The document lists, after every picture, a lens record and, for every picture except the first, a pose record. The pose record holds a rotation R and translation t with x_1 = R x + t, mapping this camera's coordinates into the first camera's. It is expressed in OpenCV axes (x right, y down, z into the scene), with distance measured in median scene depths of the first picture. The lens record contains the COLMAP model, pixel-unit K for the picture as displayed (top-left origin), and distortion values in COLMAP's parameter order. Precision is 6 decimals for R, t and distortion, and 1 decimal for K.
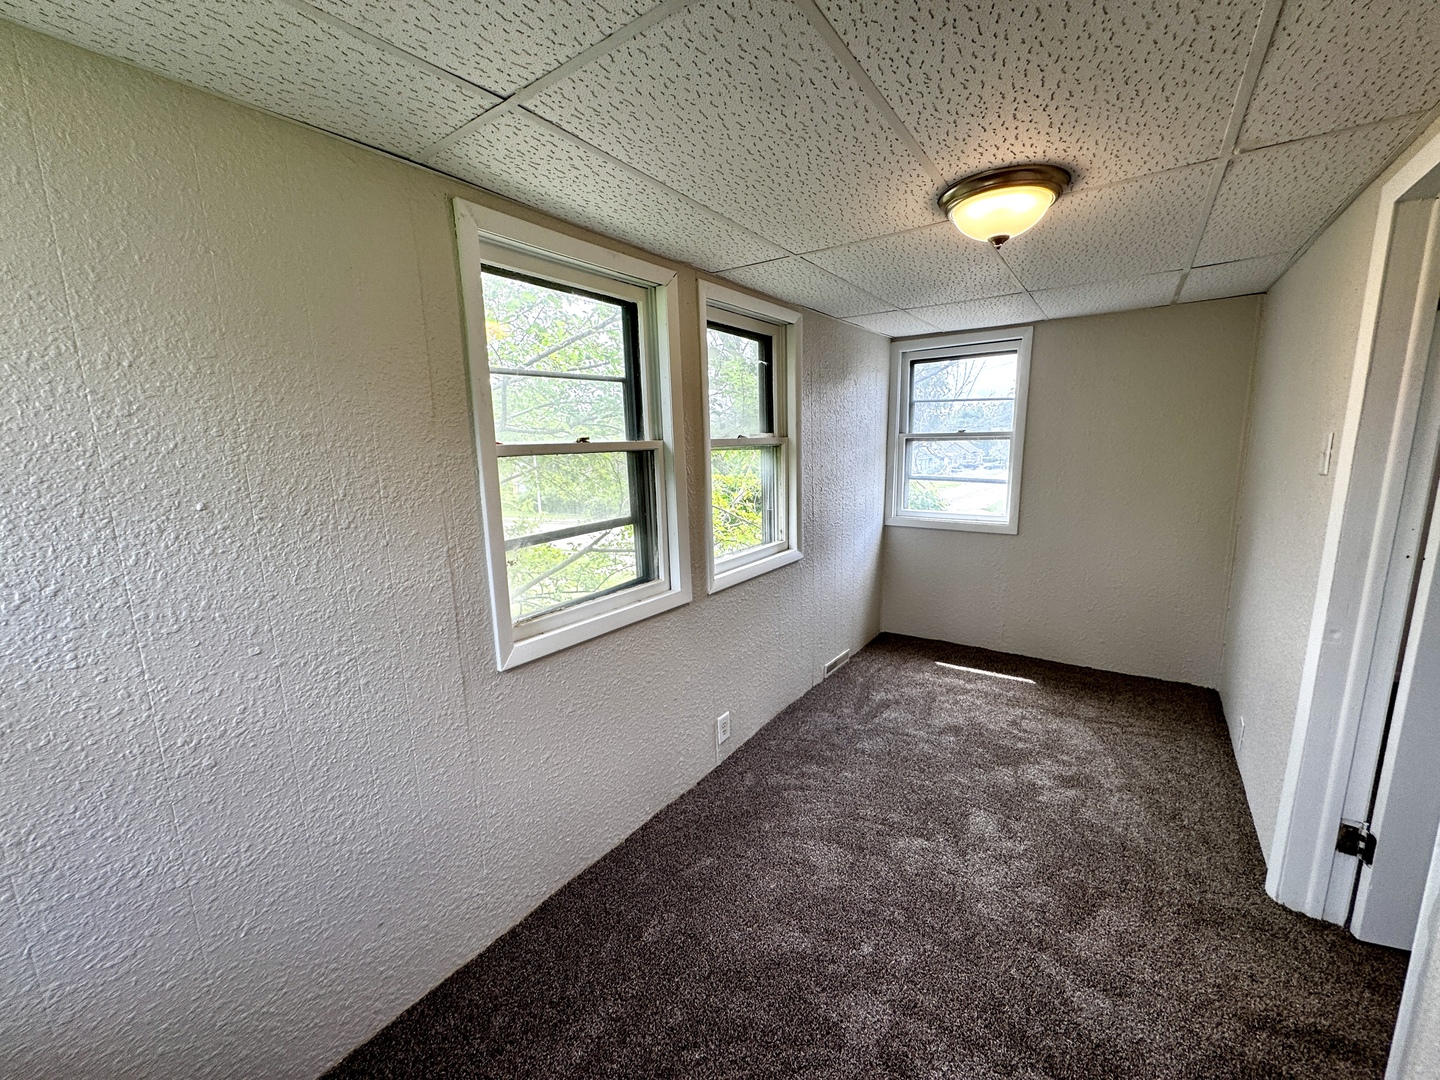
lens RADIAL K [[575.6, 0, 721.5], [0, 575.6, 538.8], [0, 0, 1]] dist [-0.002680, 0.000409]
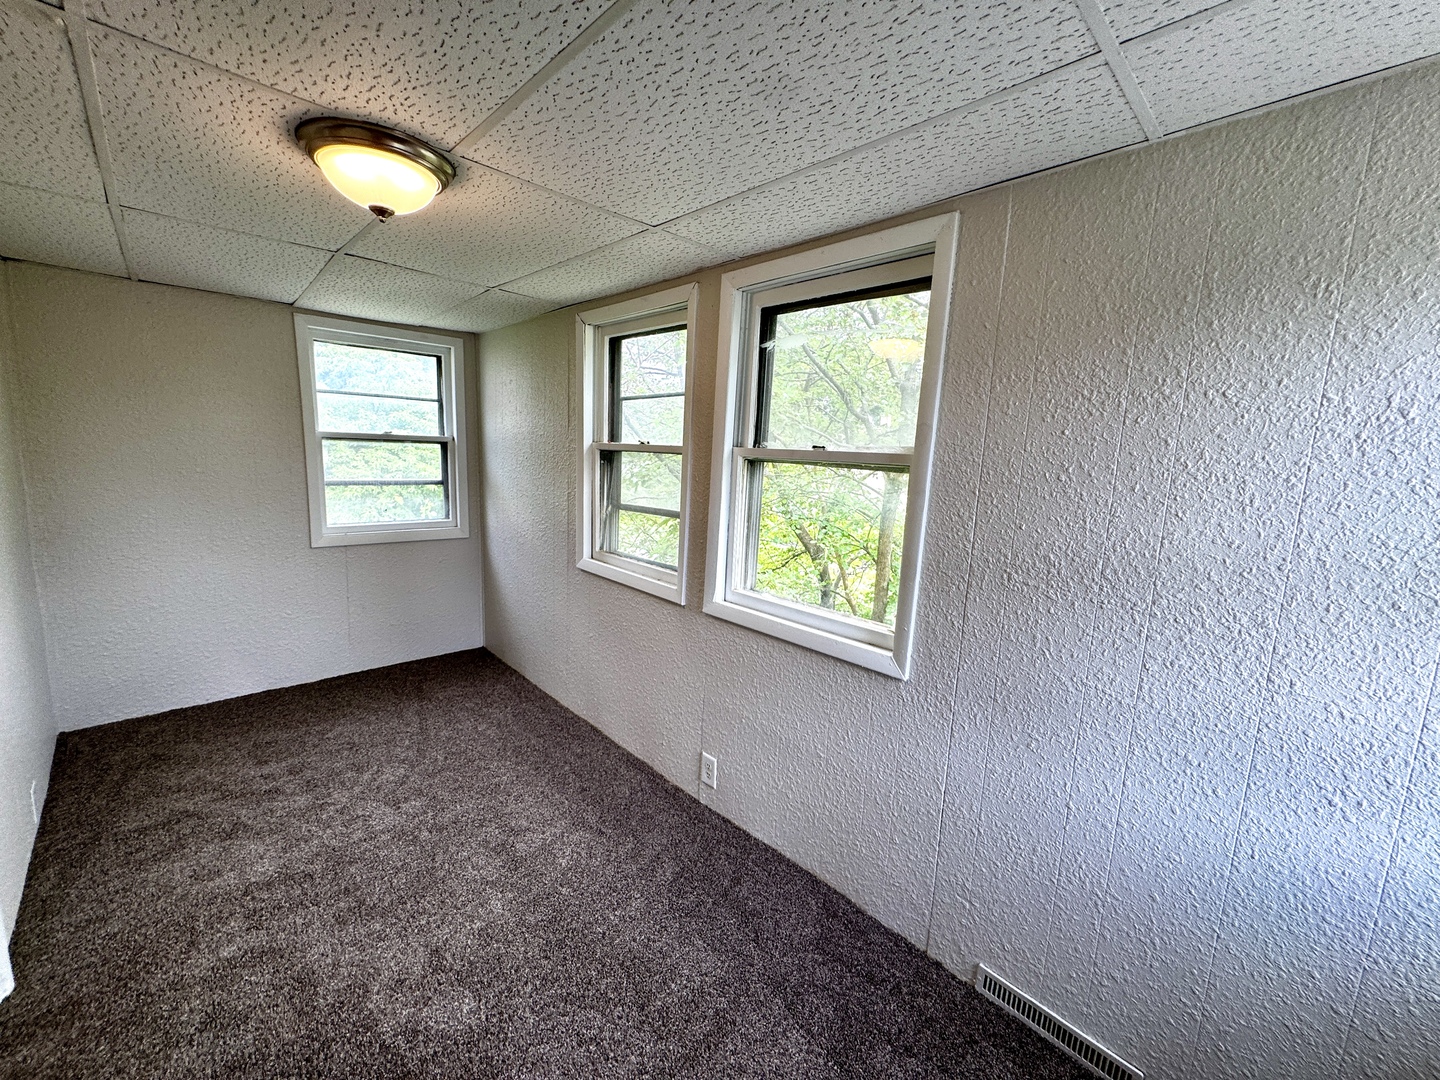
lens RADIAL K [[575.6, 0, 721.5], [0, 575.6, 538.8], [0, 0, 1]] dist [-0.002680, 0.000409]
pose [[-0.182697, 0.170980, -0.968188, 0.956080], [-0.205423, 0.956389, 0.207659, -0.242622], [0.961469, 0.236827, -0.139606, 1.261532]]
